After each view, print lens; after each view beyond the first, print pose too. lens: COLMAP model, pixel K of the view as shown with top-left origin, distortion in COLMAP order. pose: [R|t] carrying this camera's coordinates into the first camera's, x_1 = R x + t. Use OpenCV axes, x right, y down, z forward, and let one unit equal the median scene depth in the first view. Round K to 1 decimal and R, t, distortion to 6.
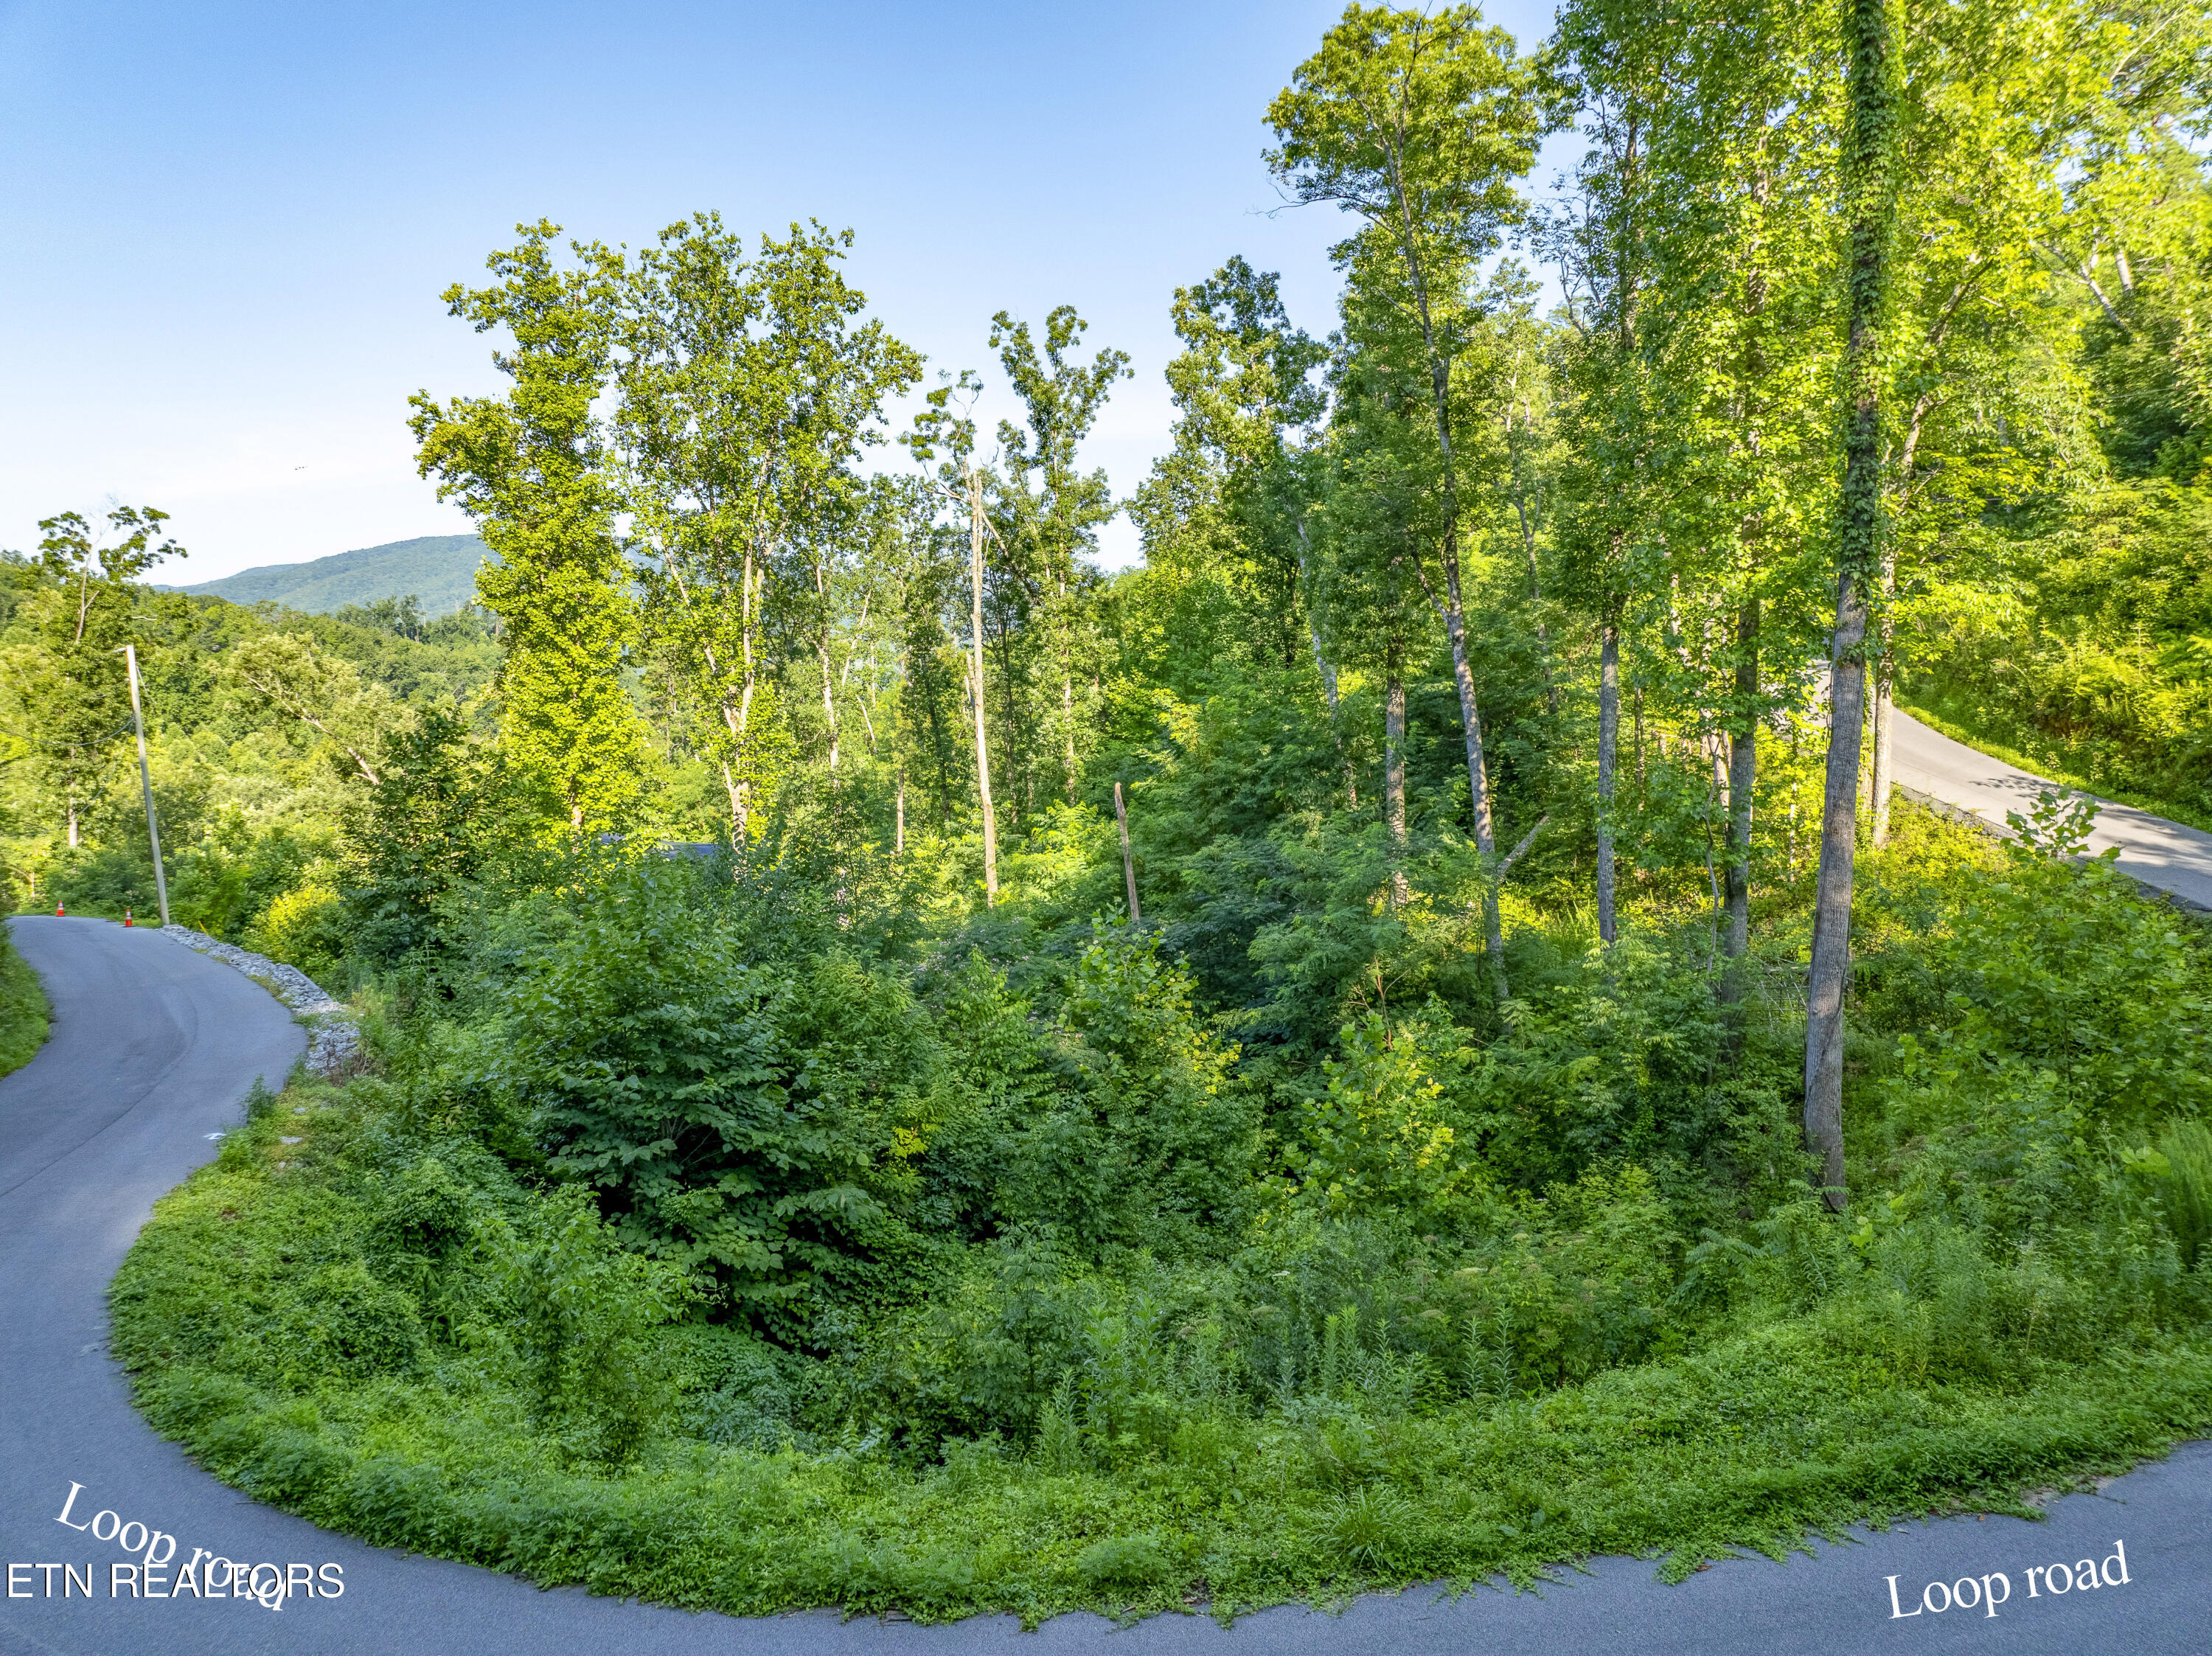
lens RADIAL K [[1549.8, 0, 1110.5], [0, 1549.8, 832.1], [0, 0, 1]] dist [-0.043242, 0.011827]
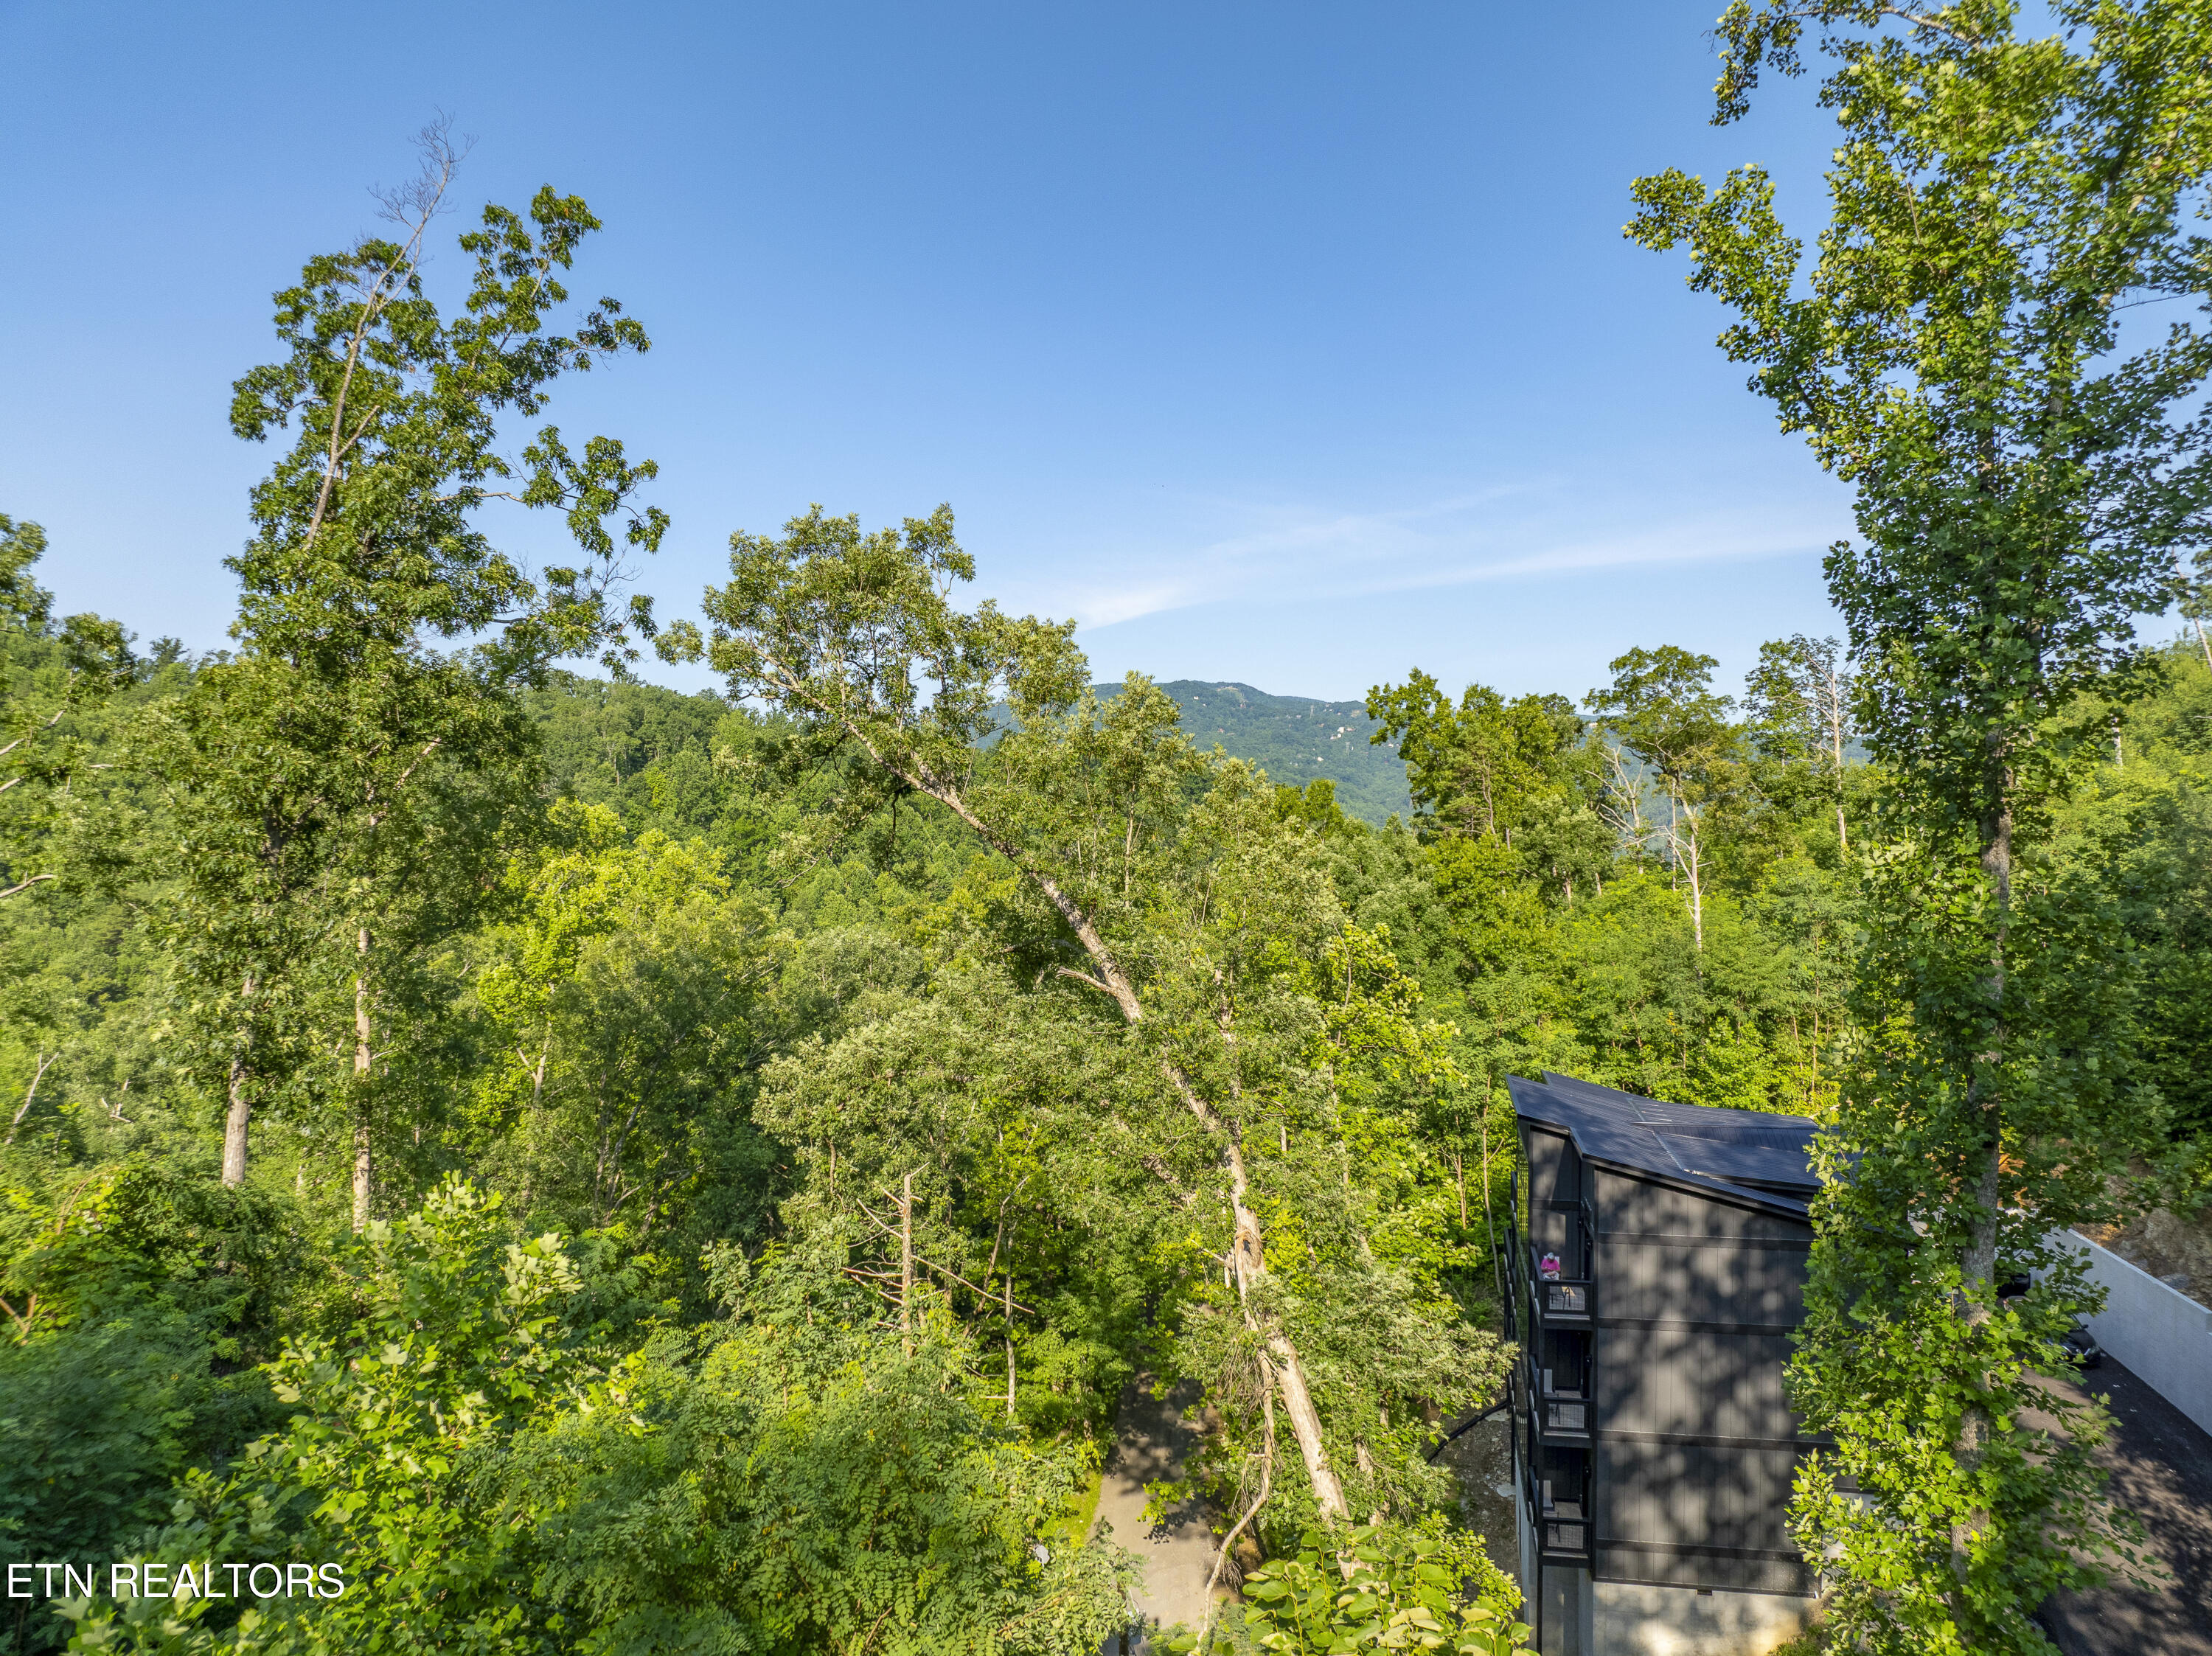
lens RADIAL K [[1549.8, 0, 1106.2], [0, 1549.8, 828.0], [0, 0, 1]] dist [-0.043242, 0.011827]
pose [[0.926546, 0.001166, -0.376180, -0.565020], [-0.036231, 0.995623, -0.086153, -0.060854], [0.374433, 0.093454, 0.922533, 1.101001]]
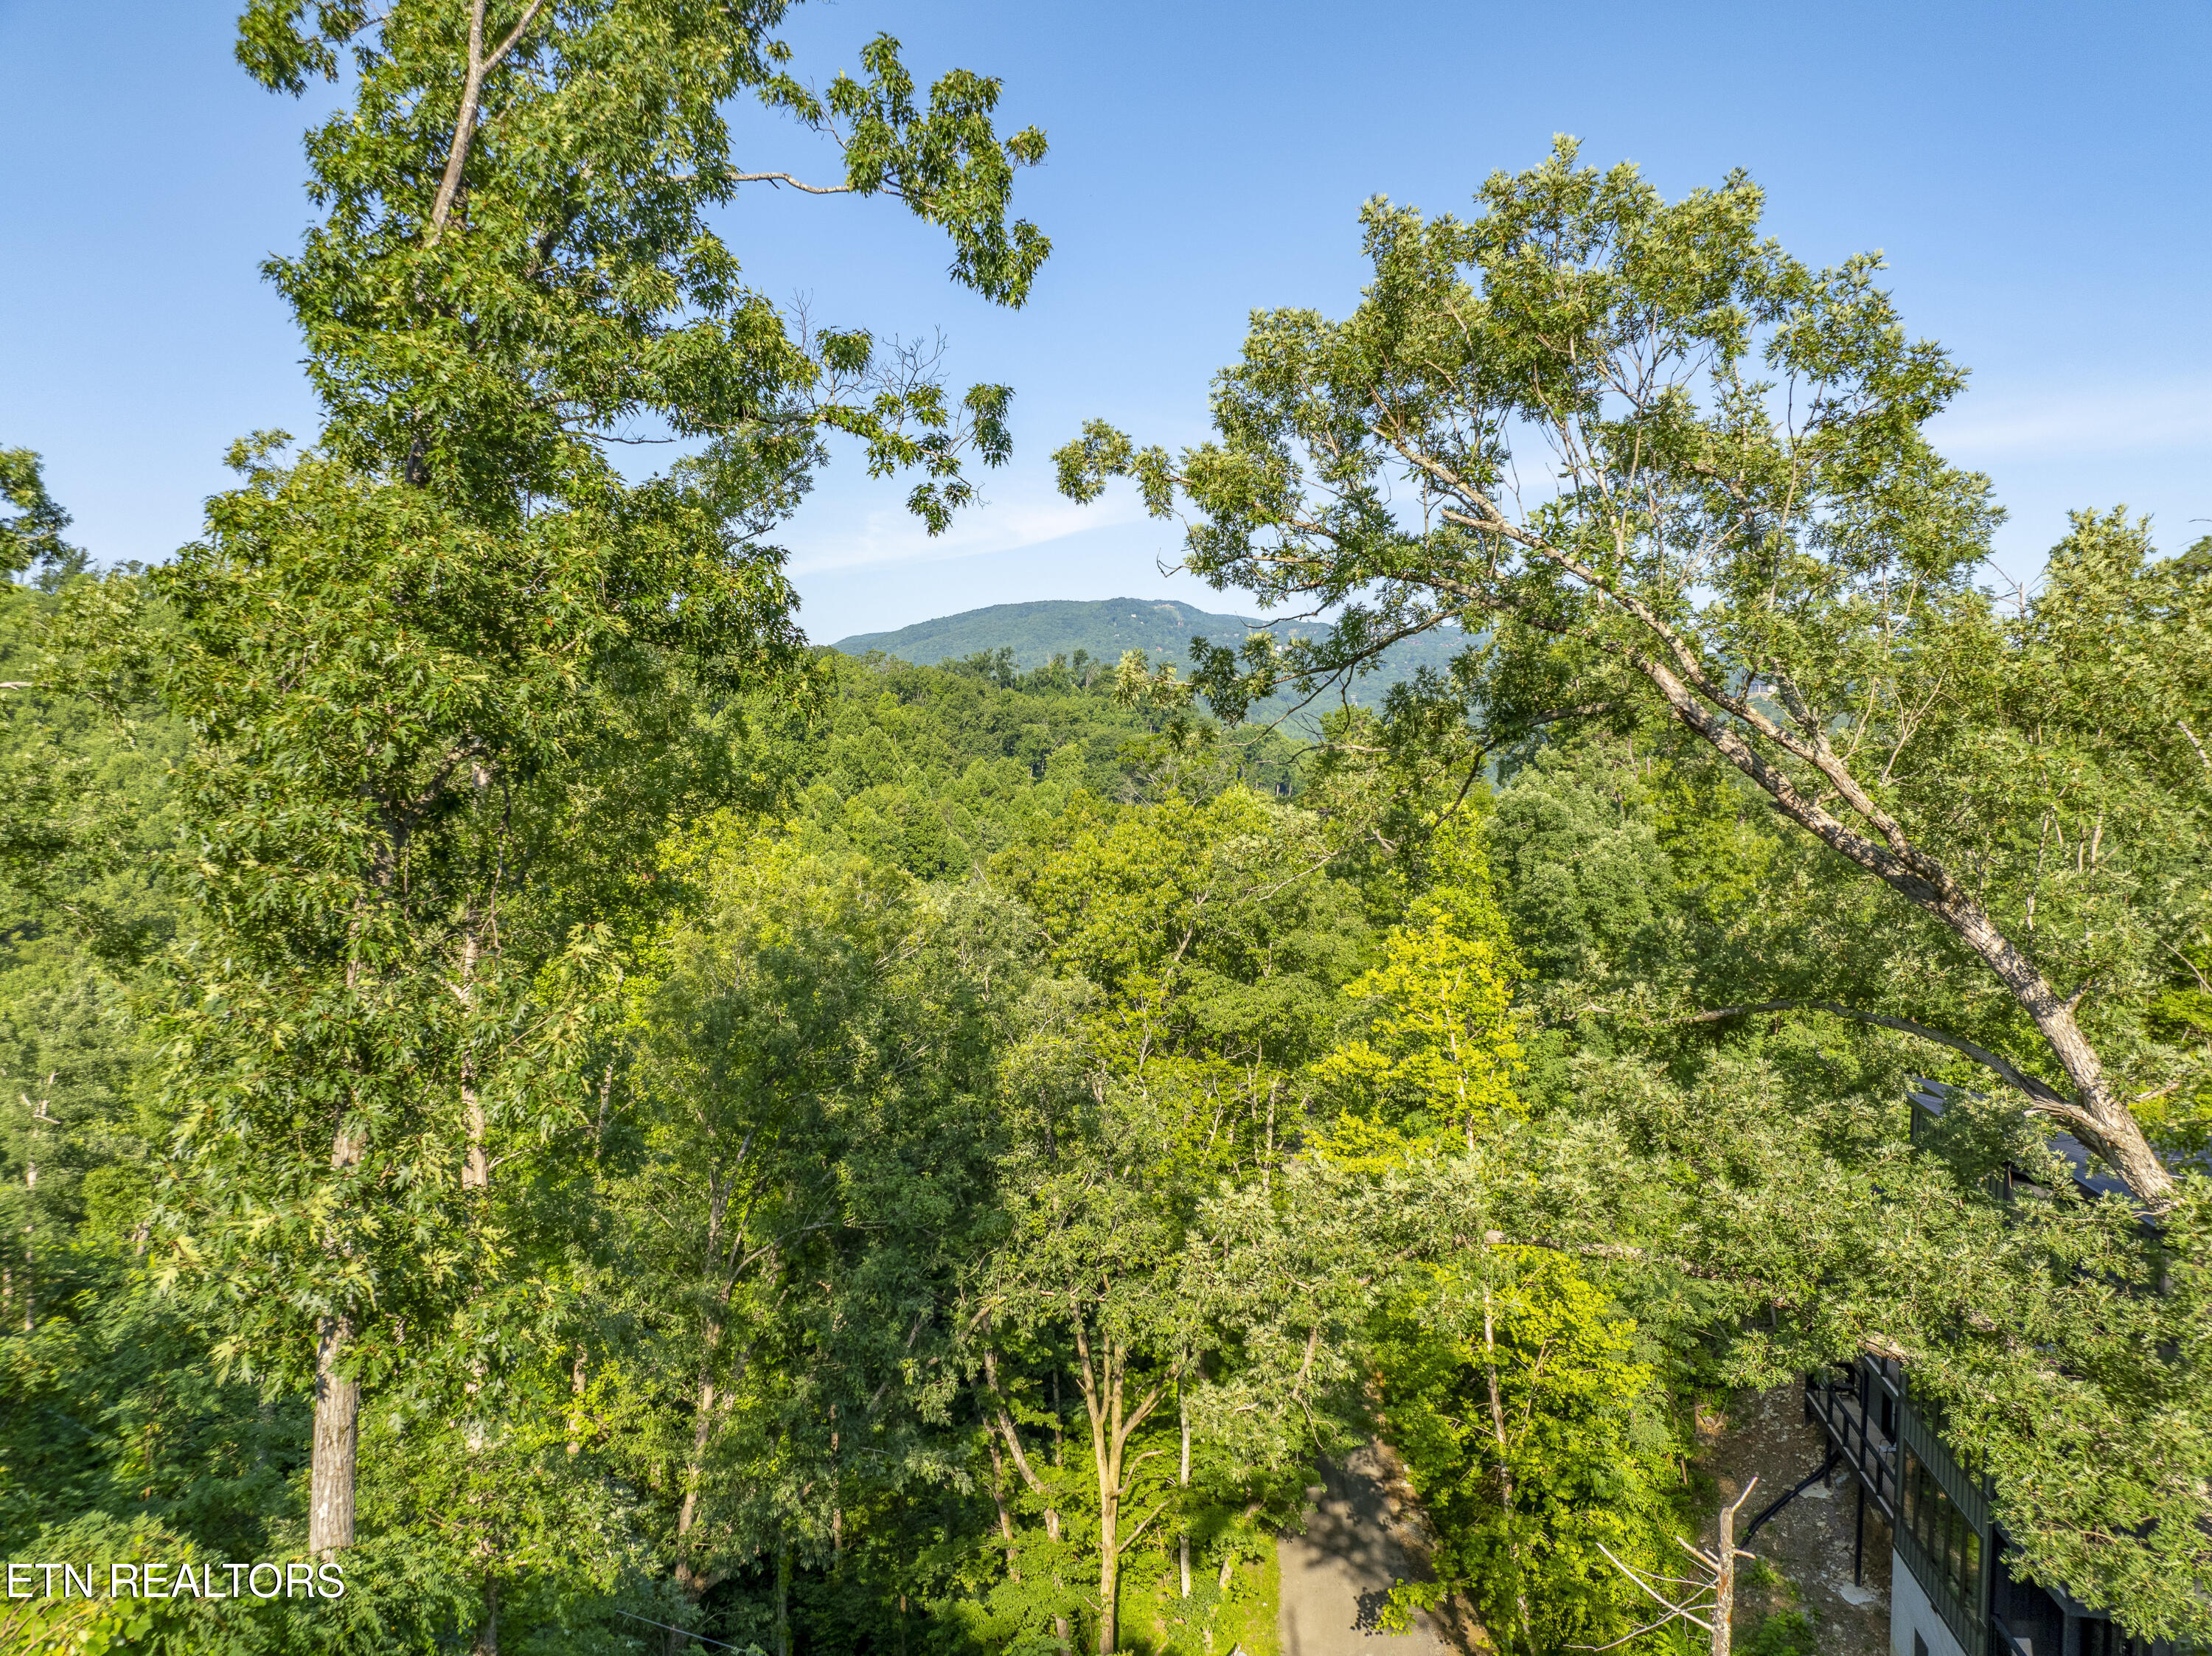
lens RADIAL K [[1549.8, 0, 1105.9], [0, 1549.8, 828.4], [0, 0, 1]] dist [-0.043242, 0.011827]
pose [[0.941726, 0.019666, -0.335807, -0.797934], [-0.033365, 0.998828, -0.035073, -0.085215], [0.334723, 0.044234, 0.941278, 1.257346]]
